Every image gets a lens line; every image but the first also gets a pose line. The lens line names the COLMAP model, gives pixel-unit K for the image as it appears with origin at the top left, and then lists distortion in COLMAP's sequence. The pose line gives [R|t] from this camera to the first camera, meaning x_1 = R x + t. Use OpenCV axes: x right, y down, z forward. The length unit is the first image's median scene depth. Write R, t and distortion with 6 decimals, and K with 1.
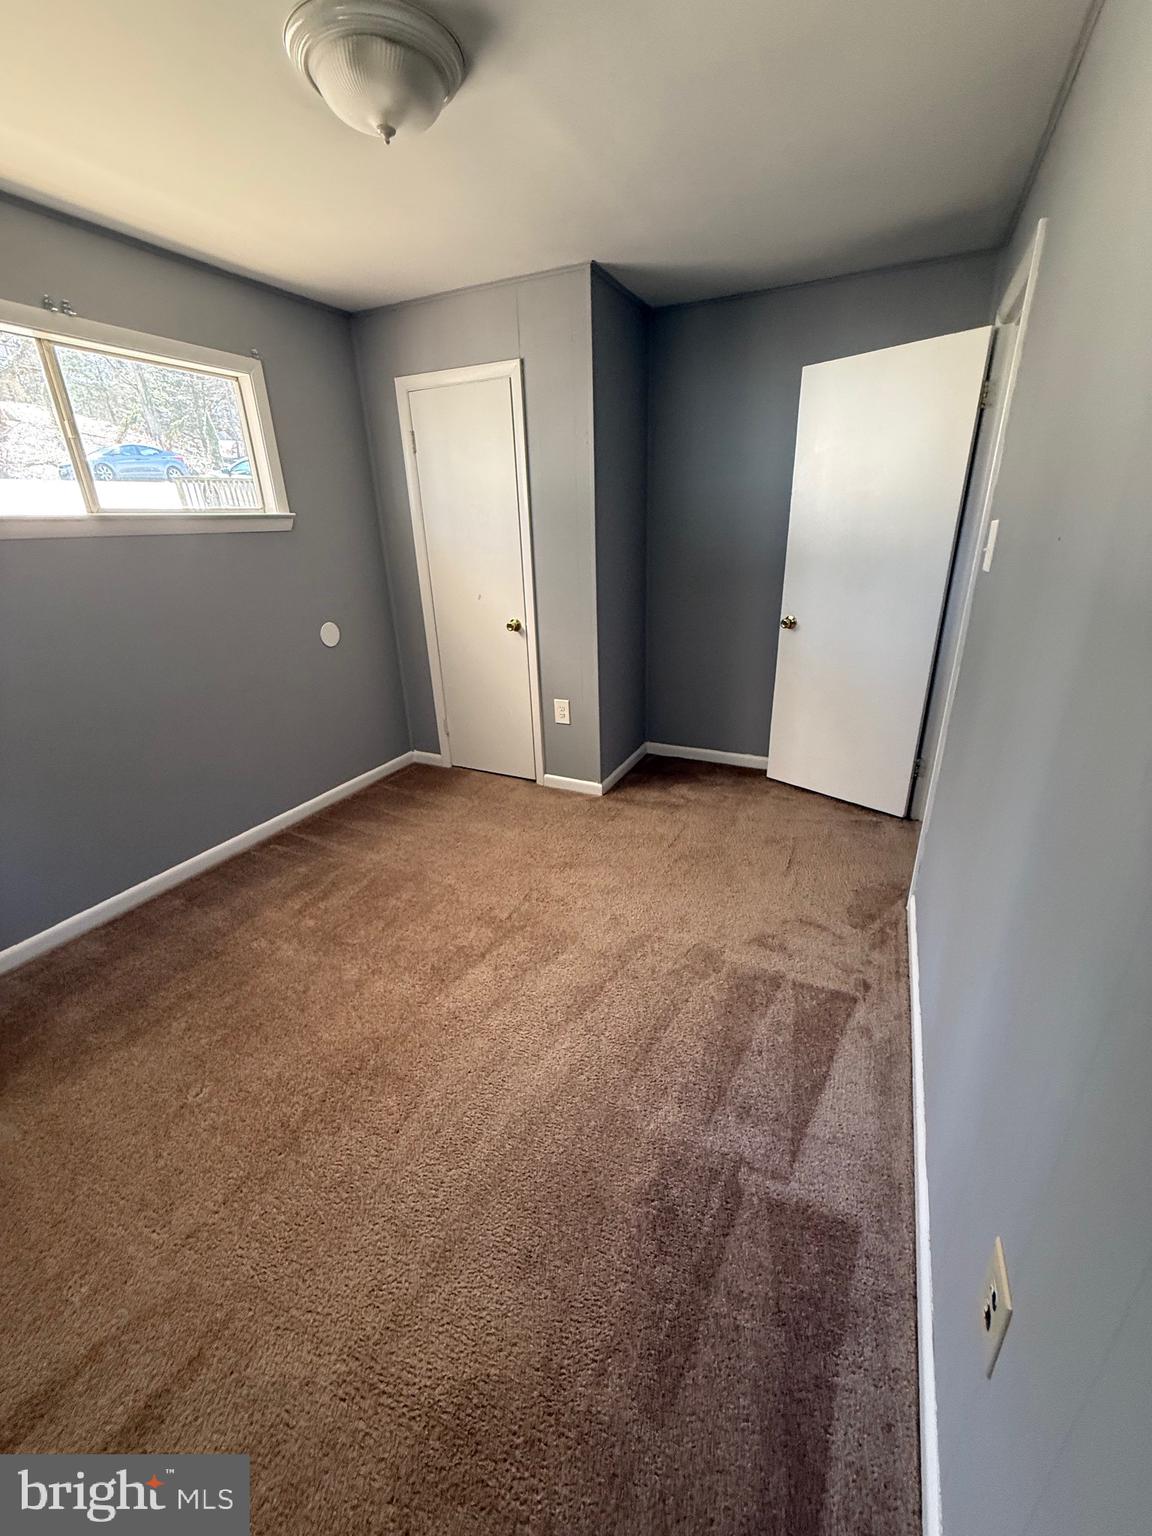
lens RADIAL K [[610.2, 0, 578.4], [0, 610.2, 760.9], [0, 0, 1]] dist [-0.008030, -0.000152]
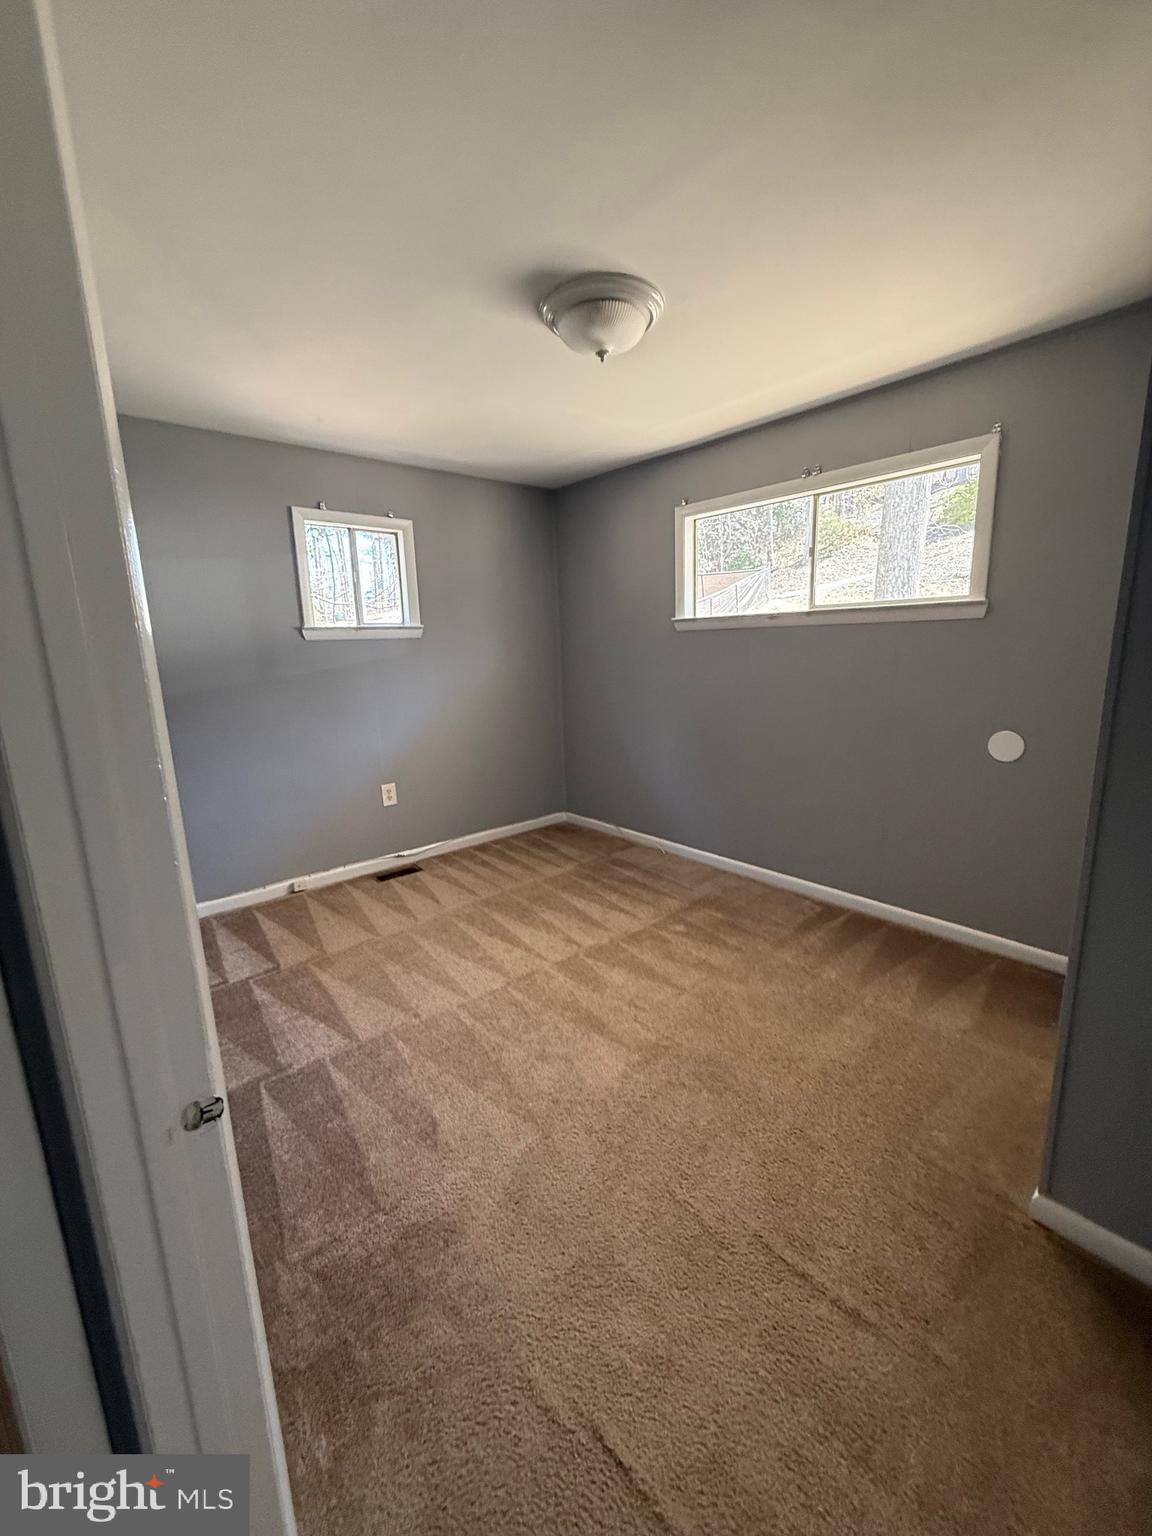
lens RADIAL K [[610.2, 0, 578.4], [0, 610.2, 760.9], [0, 0, 1]] dist [-0.008030, -0.000152]
pose [[-0.401056, 0.215391, -0.890371, 0.568789], [-0.301397, 0.886823, 0.350293, -0.339165], [0.865051, 0.408842, -0.290748, 0.867107]]
